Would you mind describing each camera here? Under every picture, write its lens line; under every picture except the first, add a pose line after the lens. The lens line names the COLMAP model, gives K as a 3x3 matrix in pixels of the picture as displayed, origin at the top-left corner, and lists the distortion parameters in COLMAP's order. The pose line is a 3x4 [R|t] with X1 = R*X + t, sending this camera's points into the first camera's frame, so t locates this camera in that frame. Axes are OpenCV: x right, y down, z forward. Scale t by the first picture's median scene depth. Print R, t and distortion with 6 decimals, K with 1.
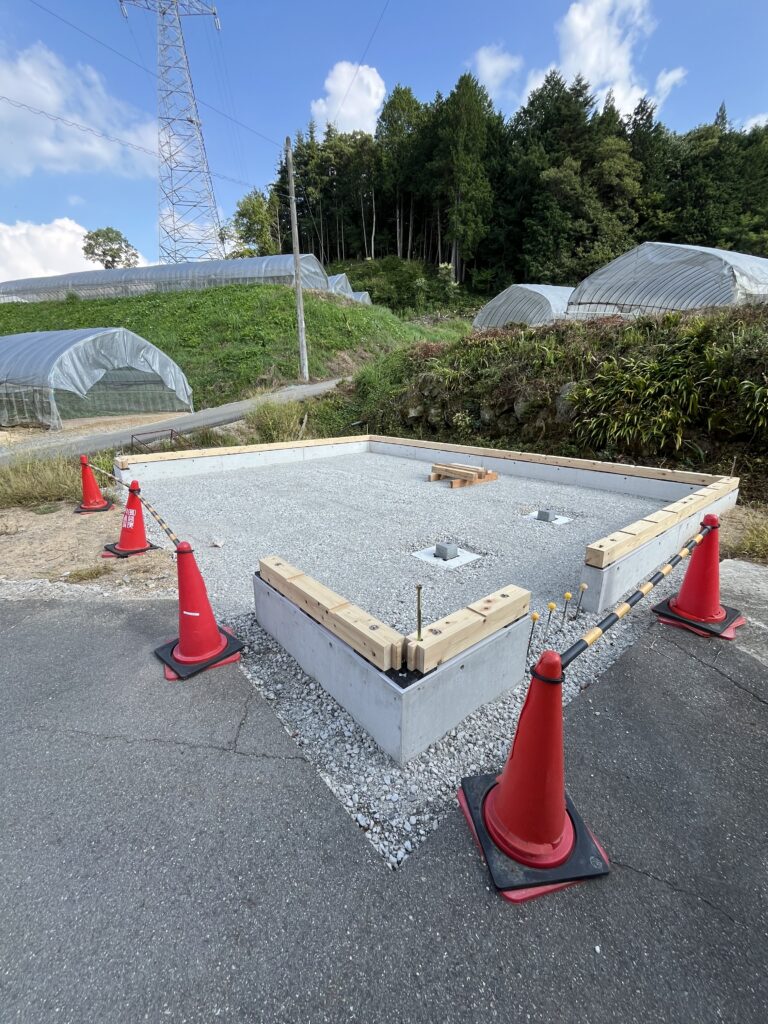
lens RADIAL K [[416.8, 0, 380.4], [0, 416.8, 506.4], [0, 0, 1]] dist [-0.003069, 0.000807]
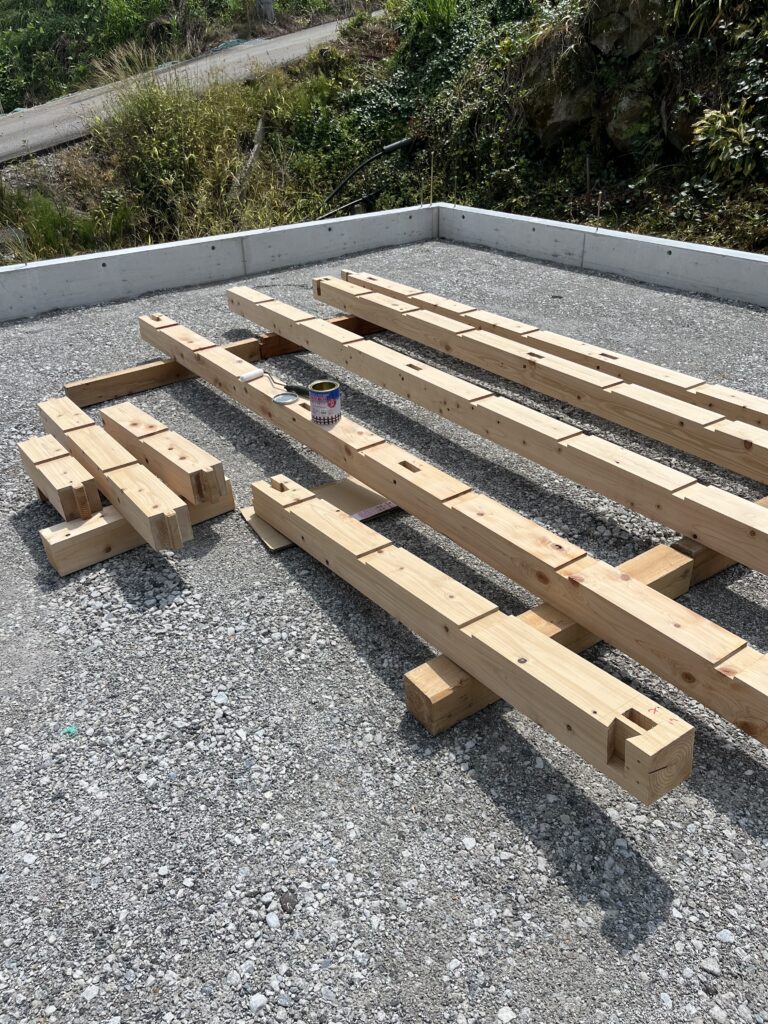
lens RADIAL K [[771.1, 0, 381.8], [0, 771.1, 509.9], [0, 0, 1]] dist [0.069322, -0.099726]
pose [[0.997682, 0.013020, -0.066788, -0.006057], [0.004227, 0.967771, 0.251797, -0.017486], [0.067914, -0.251496, 0.965473, 0.072761]]
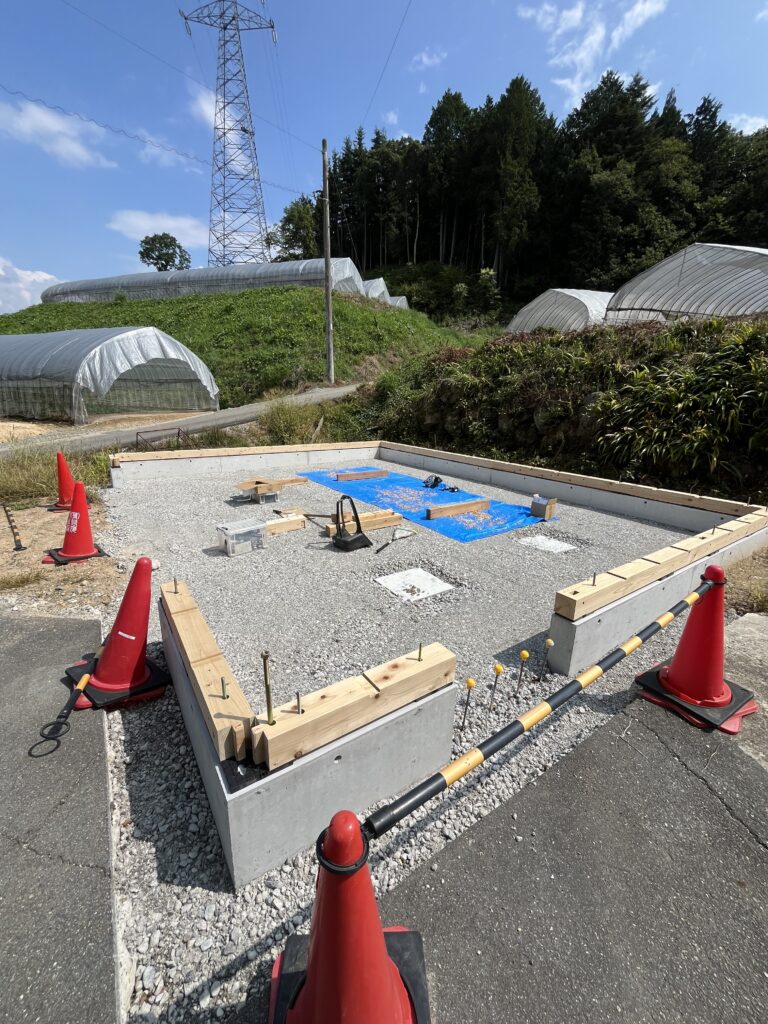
lens RADIAL K [[416.8, 0, 381.9], [0, 416.8, 507.4], [0, 0, 1]] dist [-0.003069, 0.000807]
pose [[0.995860, 0.050064, -0.075867, 0.013571], [-0.050777, 0.998682, -0.007496, -0.002916], [0.075392, 0.011318, 0.997090, 0.010844]]
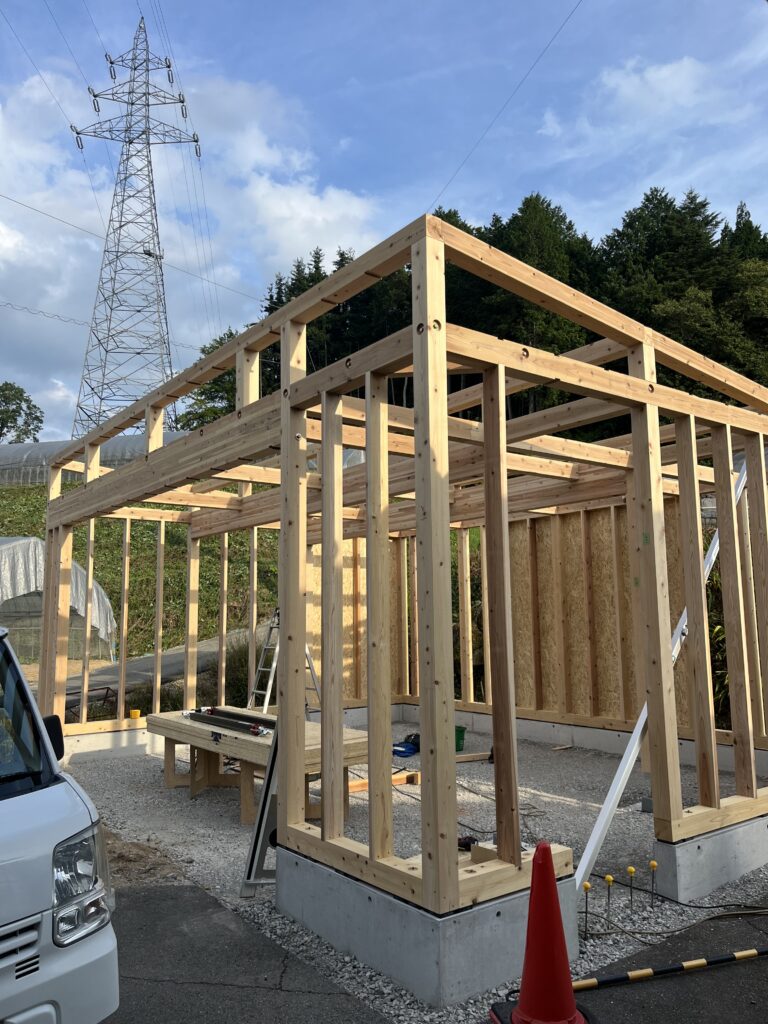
lens RADIAL K [[771.1, 0, 384.7], [0, 771.1, 518.2], [0, 0, 1]] dist [0.069322, -0.099726]
pose [[0.999013, -0.011191, -0.042990, 0.000389], [-0.006412, 0.921290, -0.388824, 0.010332], [0.043957, 0.388716, 0.920308, -0.051009]]
